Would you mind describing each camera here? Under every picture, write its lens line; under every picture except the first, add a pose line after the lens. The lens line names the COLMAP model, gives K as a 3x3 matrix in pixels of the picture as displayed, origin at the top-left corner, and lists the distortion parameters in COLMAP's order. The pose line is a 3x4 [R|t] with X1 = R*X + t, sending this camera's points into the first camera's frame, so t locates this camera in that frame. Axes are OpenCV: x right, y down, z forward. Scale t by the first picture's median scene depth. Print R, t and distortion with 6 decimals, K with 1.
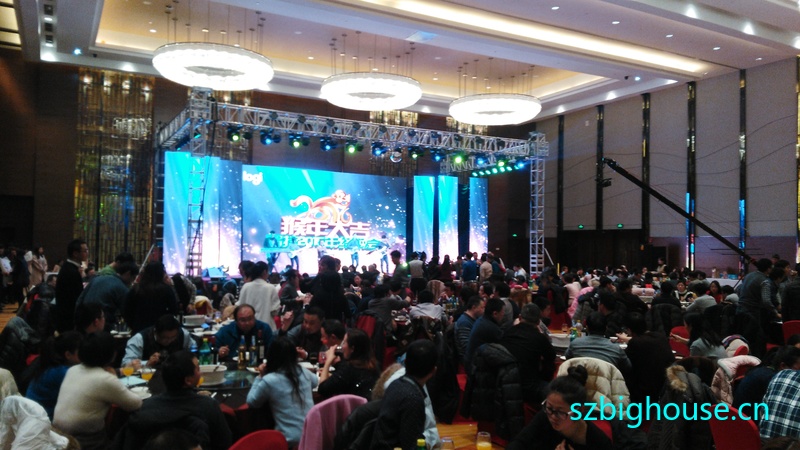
lens RADIAL K [[633.6, 0, 408.9], [0, 633.6, 231.9], [0, 0, 1]] dist [0.043109, -0.056355]
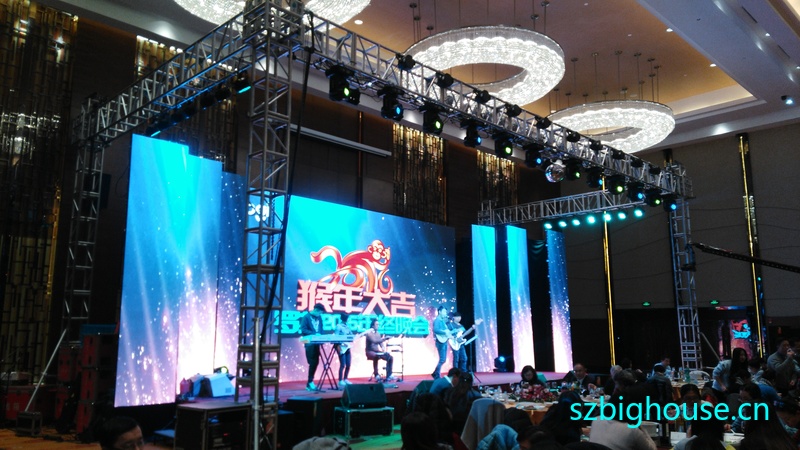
lens RADIAL K [[633.6, 0, 403.6], [0, 633.6, 229.5], [0, 0, 1]] dist [0.043109, -0.056355]
pose [[0.964890, 0.035533, 0.260241, -0.251289], [0.000563, 0.990525, -0.137331, 0.009798], [-0.262655, 0.132655, 0.955728, 0.402082]]
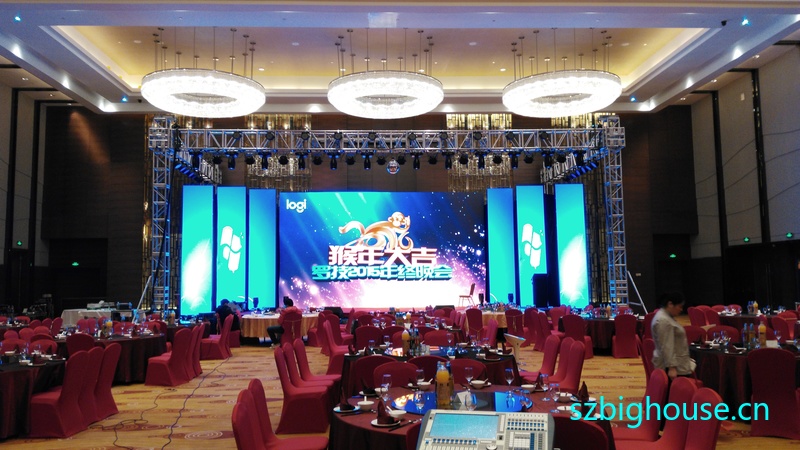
lens RADIAL K [[683.1, 0, 399.9], [0, 683.1, 233.3], [0, 0, 1]] dist [0.071368, 0.002868]
pose [[0.894454, -0.056994, -0.443512, 0.317316], [0.037151, 0.997887, -0.053310, 0.014071], [0.445613, 0.031207, 0.894681, 0.159010]]
